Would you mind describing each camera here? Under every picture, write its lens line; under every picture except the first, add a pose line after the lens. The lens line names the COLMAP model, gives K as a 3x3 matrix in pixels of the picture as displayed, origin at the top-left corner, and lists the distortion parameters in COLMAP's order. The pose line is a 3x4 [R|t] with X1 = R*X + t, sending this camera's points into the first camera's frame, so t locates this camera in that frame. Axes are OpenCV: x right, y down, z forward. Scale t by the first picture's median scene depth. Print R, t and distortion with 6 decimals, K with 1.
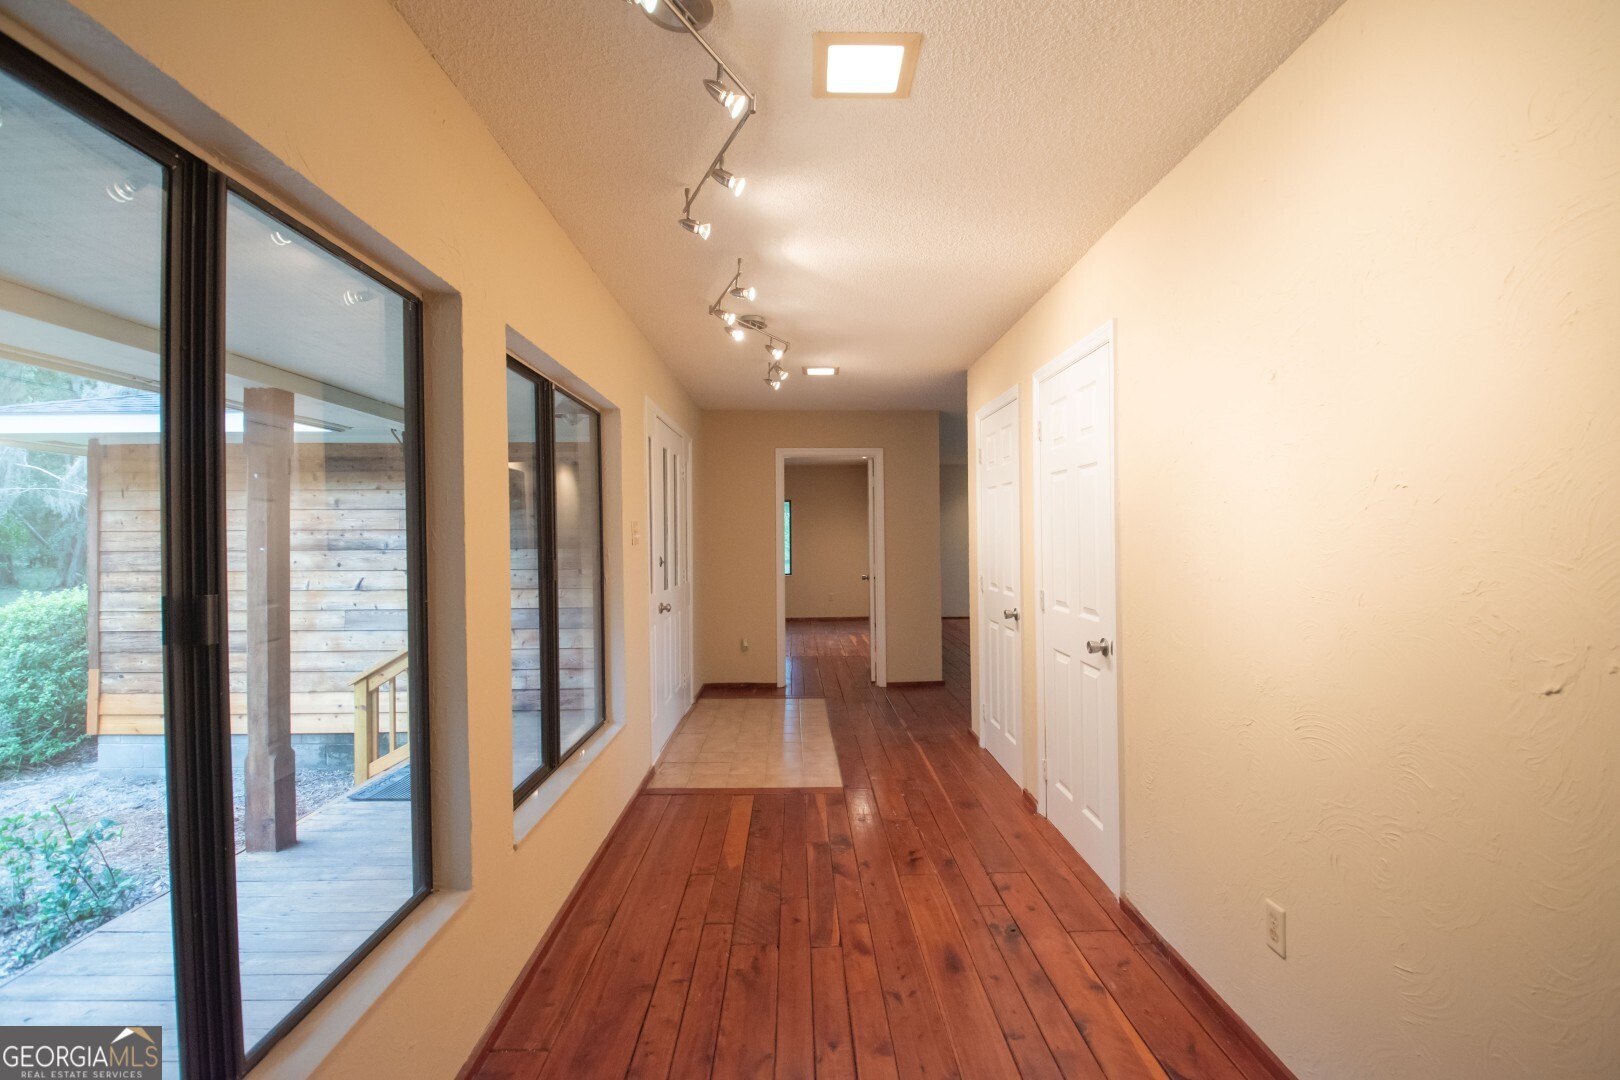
lens RADIAL K [[742.0, 0, 813.2], [0, 742.0, 535.9], [0, 0, 1]] dist [-0.038208, -0.000454]
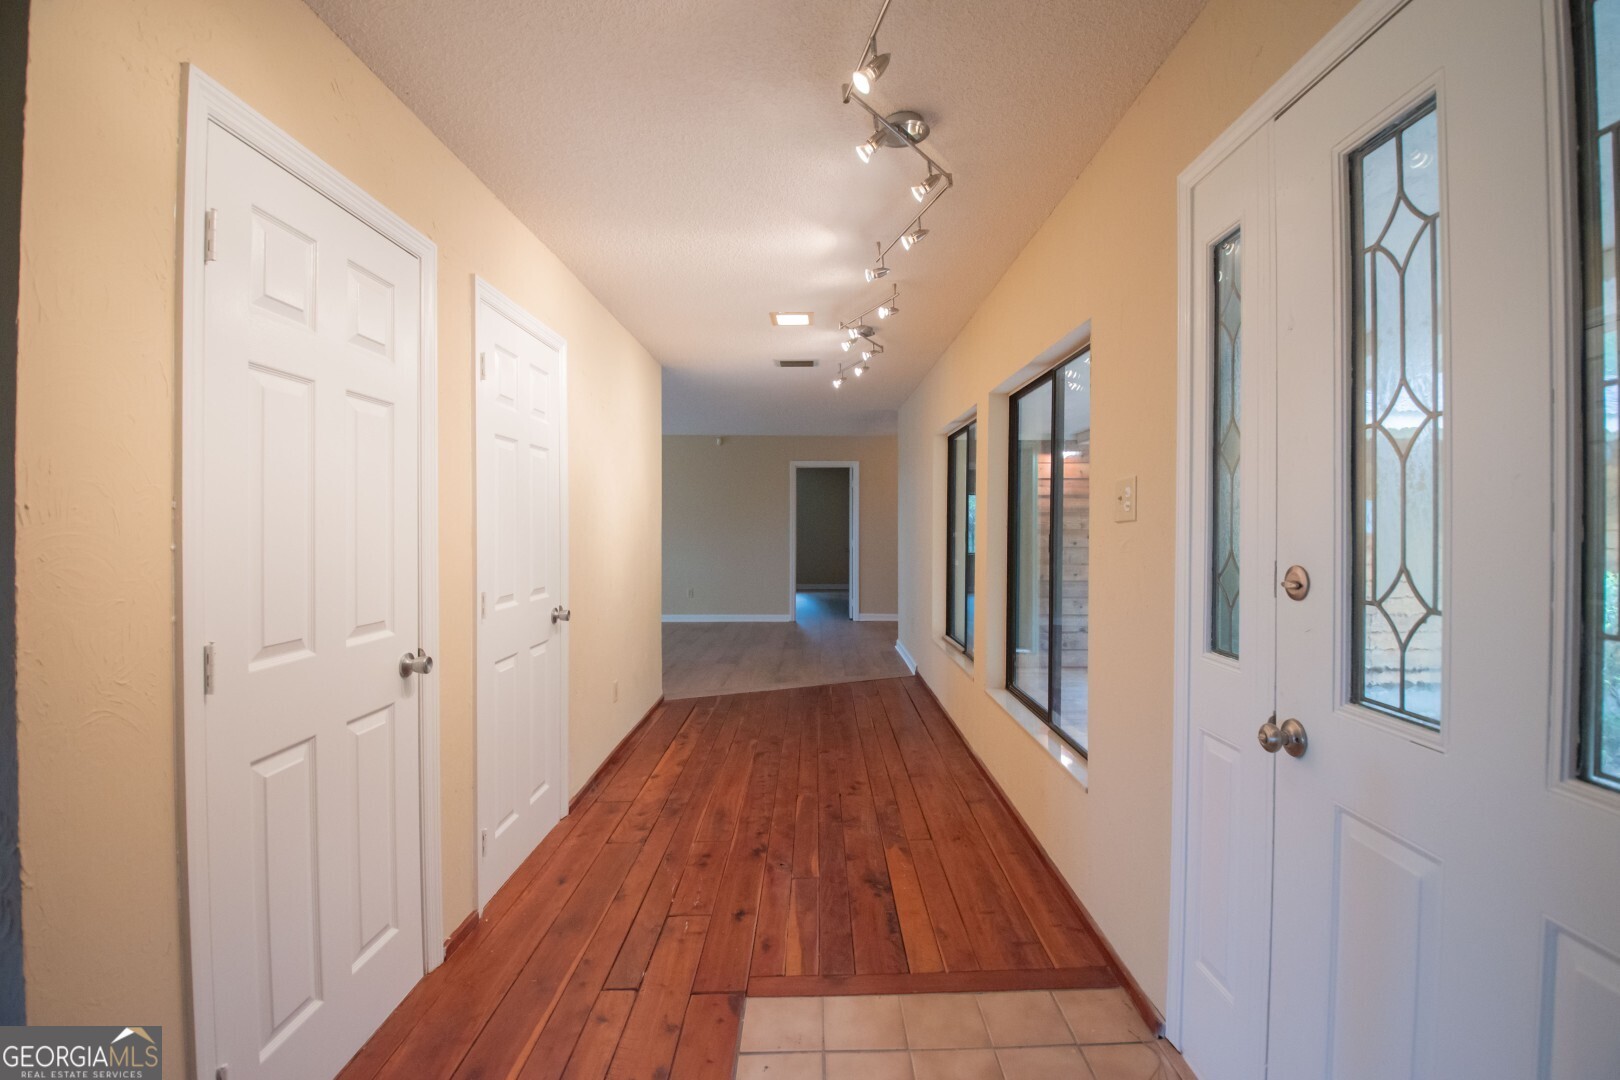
lens RADIAL K [[742.0, 0, 812.5], [0, 742.0, 530.7], [0, 0, 1]] dist [-0.038208, -0.000454]
pose [[-0.999590, 0.010111, 0.026789, -0.028278], [0.010362, 0.999903, 0.009277, 0.012580], [-0.026693, 0.009551, -0.999598, 1.874934]]
